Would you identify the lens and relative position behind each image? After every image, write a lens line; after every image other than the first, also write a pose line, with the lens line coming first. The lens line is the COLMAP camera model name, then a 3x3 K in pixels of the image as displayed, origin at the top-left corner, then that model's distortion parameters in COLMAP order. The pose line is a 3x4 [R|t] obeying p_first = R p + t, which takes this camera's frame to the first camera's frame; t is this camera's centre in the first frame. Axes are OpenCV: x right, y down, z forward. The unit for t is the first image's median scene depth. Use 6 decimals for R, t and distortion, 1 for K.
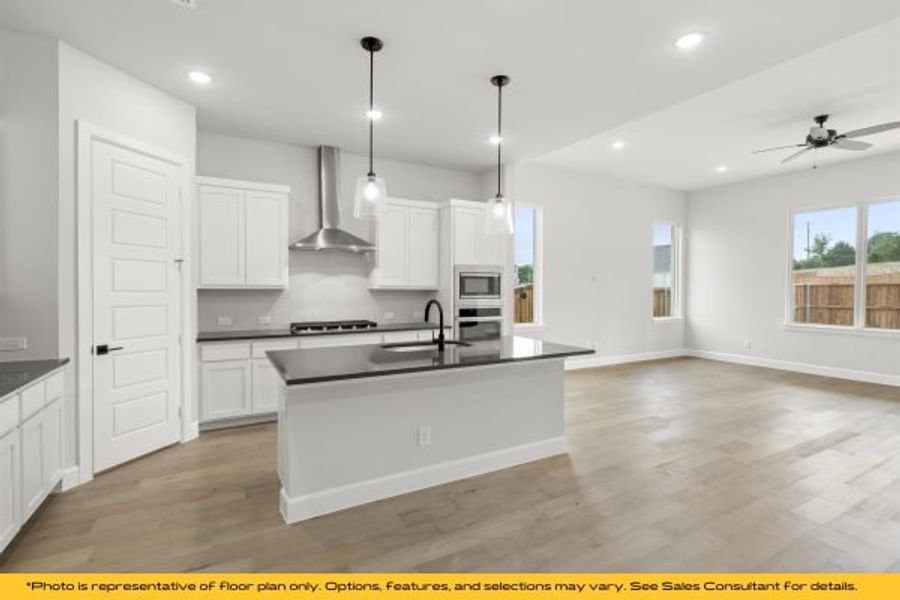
lens RADIAL K [[425.5, 0, 446.2], [0, 425.5, 292.0], [0, 0, 1]] dist [0.000144, 0.000186]
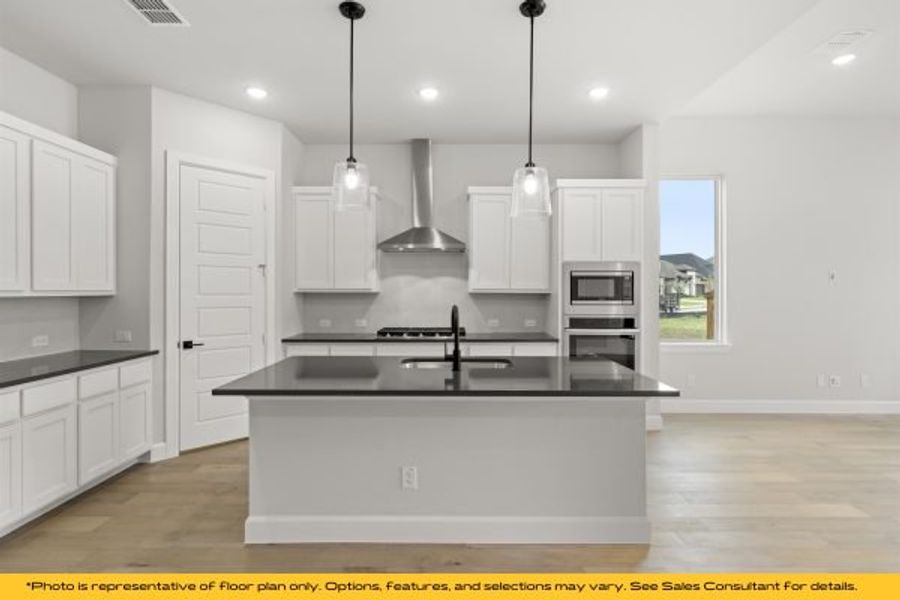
lens RADIAL K [[450.9, 0, 441.1], [0, 450.9, 287.1], [0, 0, 1]] dist [0.004240, 0.000518]
pose [[0.869710, -0.005453, -0.493534, 0.241081], [-0.004230, 0.999820, -0.018502, -0.000515], [0.493546, 0.018179, 0.869530, 0.164563]]
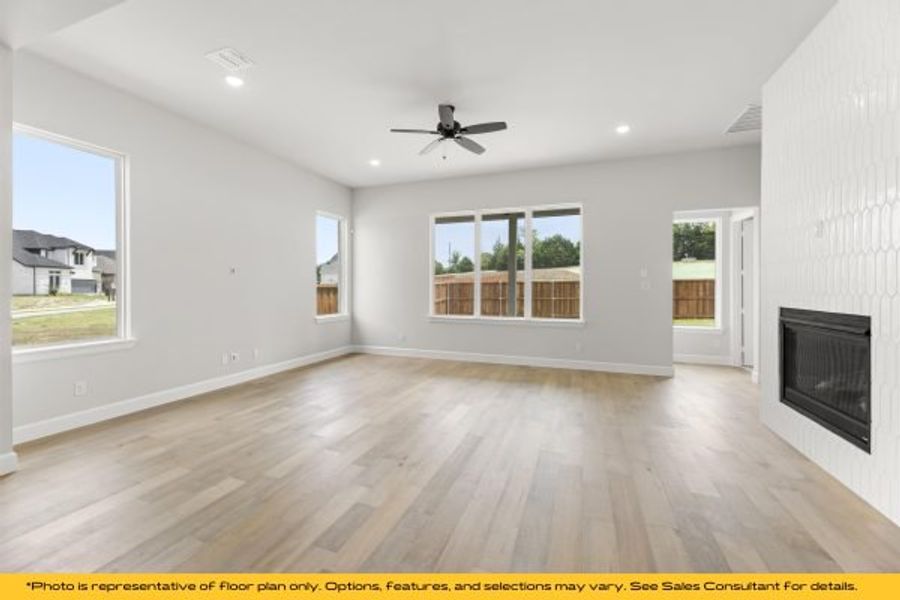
lens RADIAL K [[355.4, 0, 457.6], [0, 355.4, 291.0], [0, 0, 1]] dist [-0.000493, -0.000209]
pose [[0.748475, -0.011440, 0.663064, 0.312964], [0.009922, 0.999932, 0.006052, 0.006154], [-0.663088, 0.002049, 0.748538, 0.337445]]
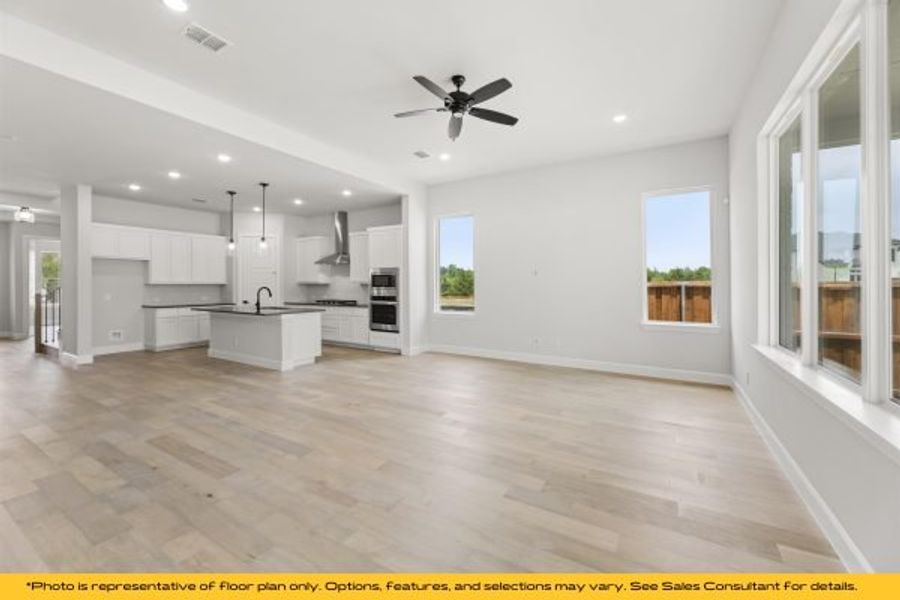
lens RADIAL K [[358.9, 0, 448.6], [0, 358.9, 283.5], [0, 0, 1]] dist [-0.000320, 0.000012]
pose [[0.501255, -0.004086, -0.865290, 1.382994], [-0.010667, 0.999884, -0.010901, 0.006068], [0.865234, 0.014694, 0.501153, 0.586772]]
